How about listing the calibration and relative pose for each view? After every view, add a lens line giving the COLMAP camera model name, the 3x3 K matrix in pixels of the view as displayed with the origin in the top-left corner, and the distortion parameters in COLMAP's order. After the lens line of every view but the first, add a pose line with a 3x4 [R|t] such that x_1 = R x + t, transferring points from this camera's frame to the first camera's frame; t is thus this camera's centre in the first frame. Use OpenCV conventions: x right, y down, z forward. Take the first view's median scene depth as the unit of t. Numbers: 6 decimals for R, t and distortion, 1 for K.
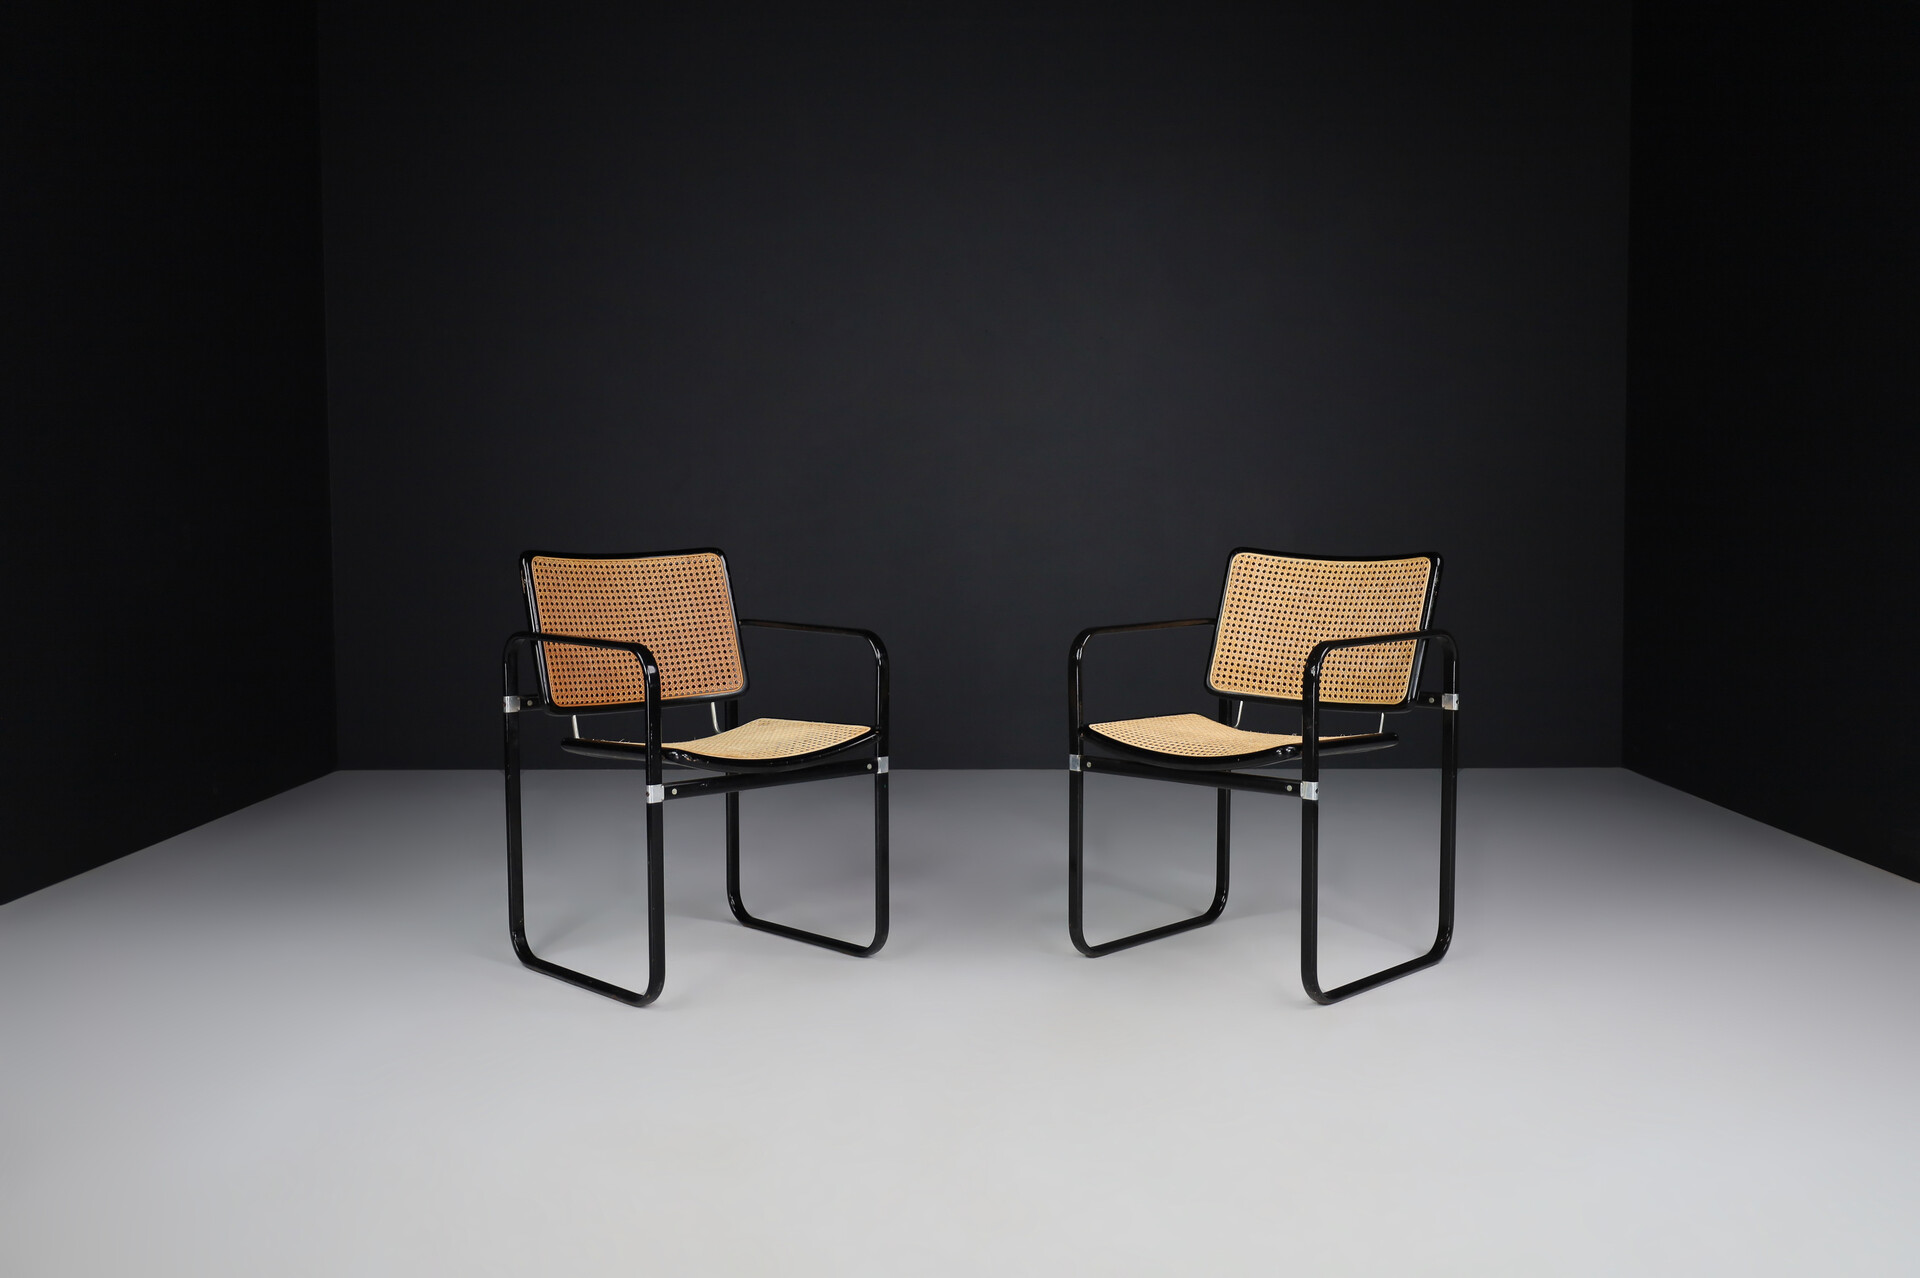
lens RADIAL K [[1876.5, 0, 960.0], [0, 1876.5, 639.0], [0, 0, 1]] dist [-0.040271, 0.001352]
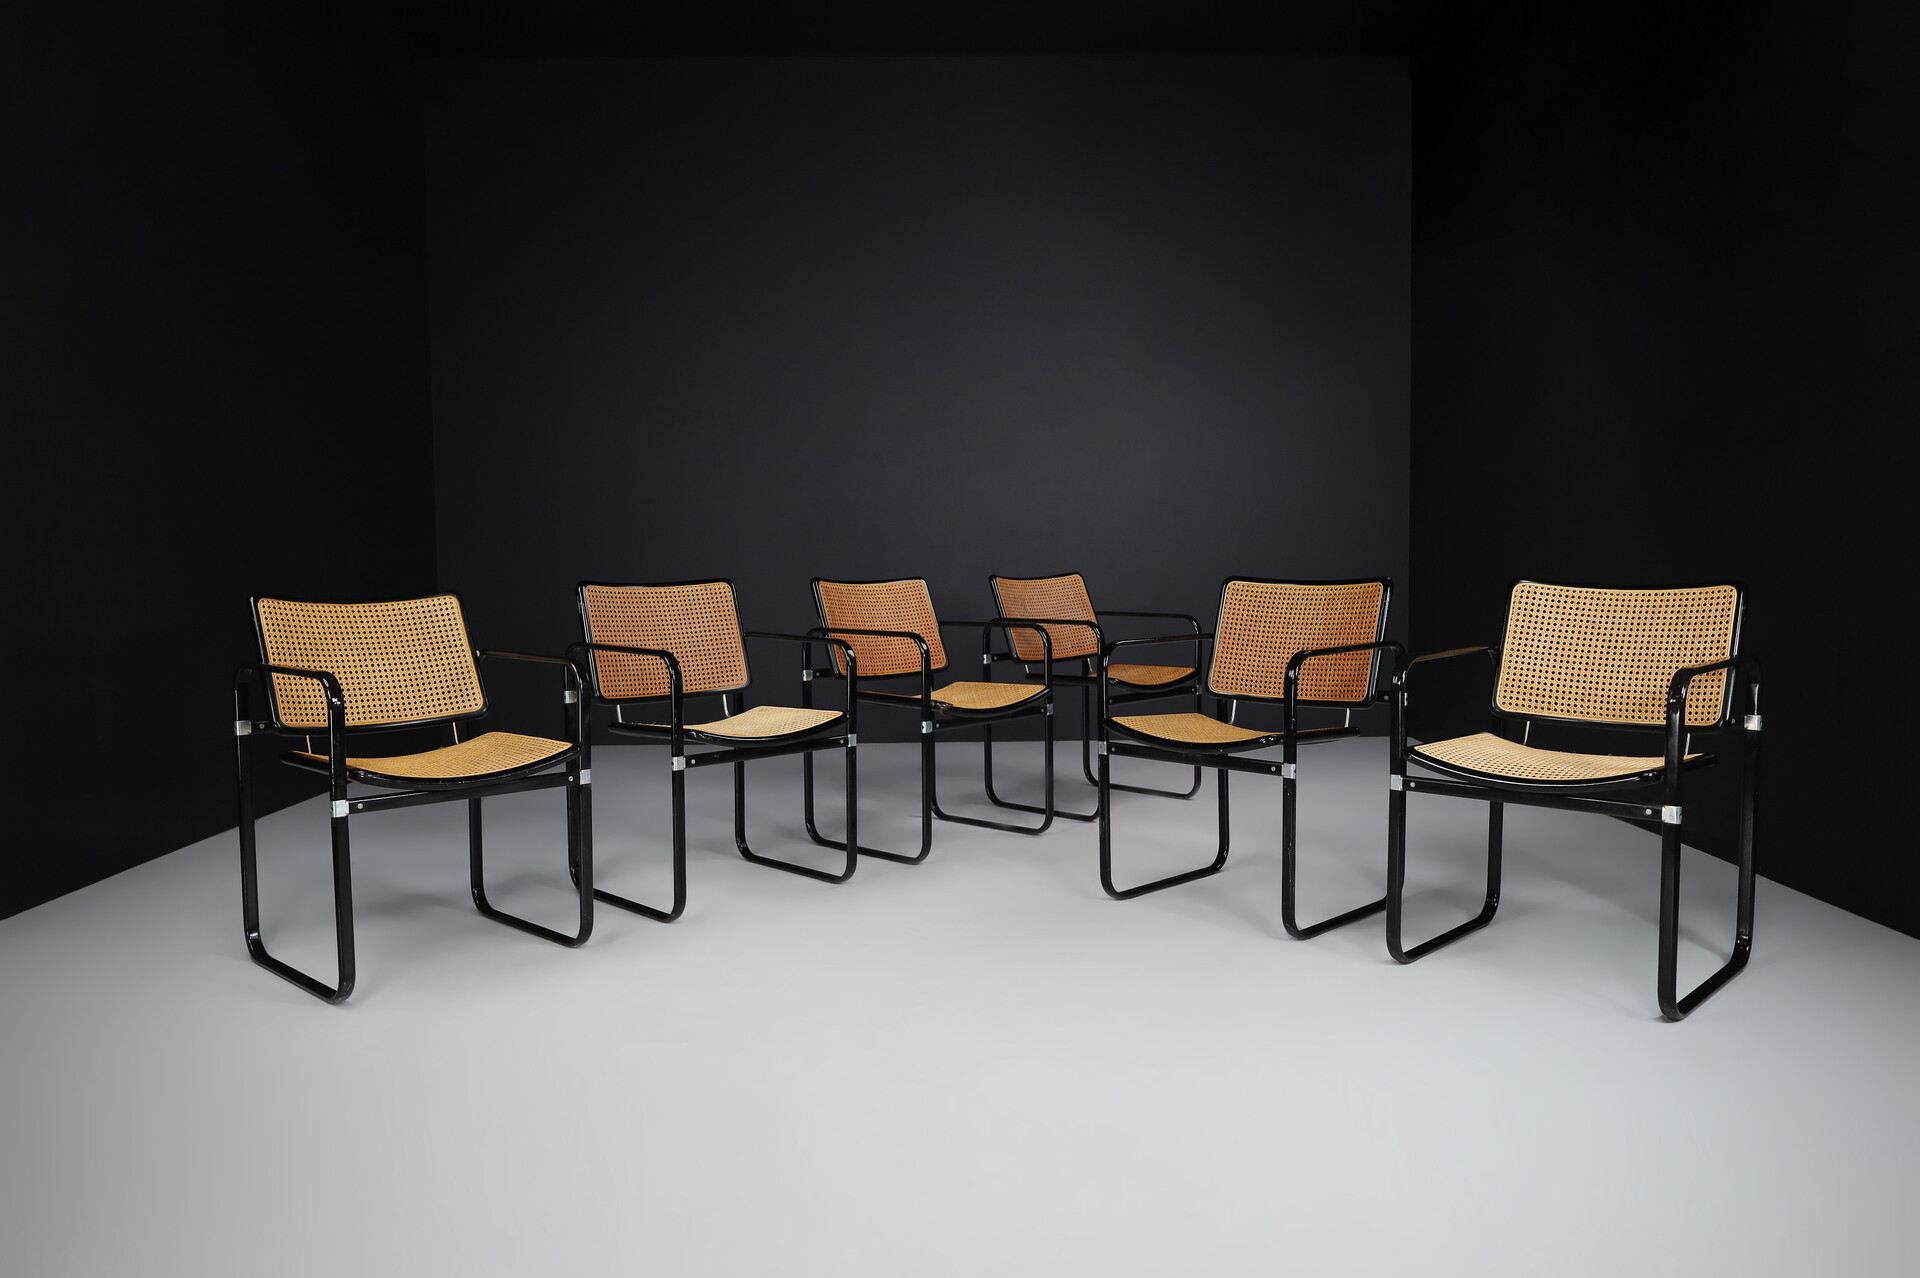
lens RADIAL K [[1391.5, 0, 960.0], [0, 1391.5, 639.0], [0, 0, 1]] dist [0.038668, 0.000302]
pose [[0.999216, -0.005846, 0.039168, -0.204274], [0.006031, 0.999971, -0.004611, -0.011987], [-0.039140, 0.004844, 0.999222, 0.211872]]
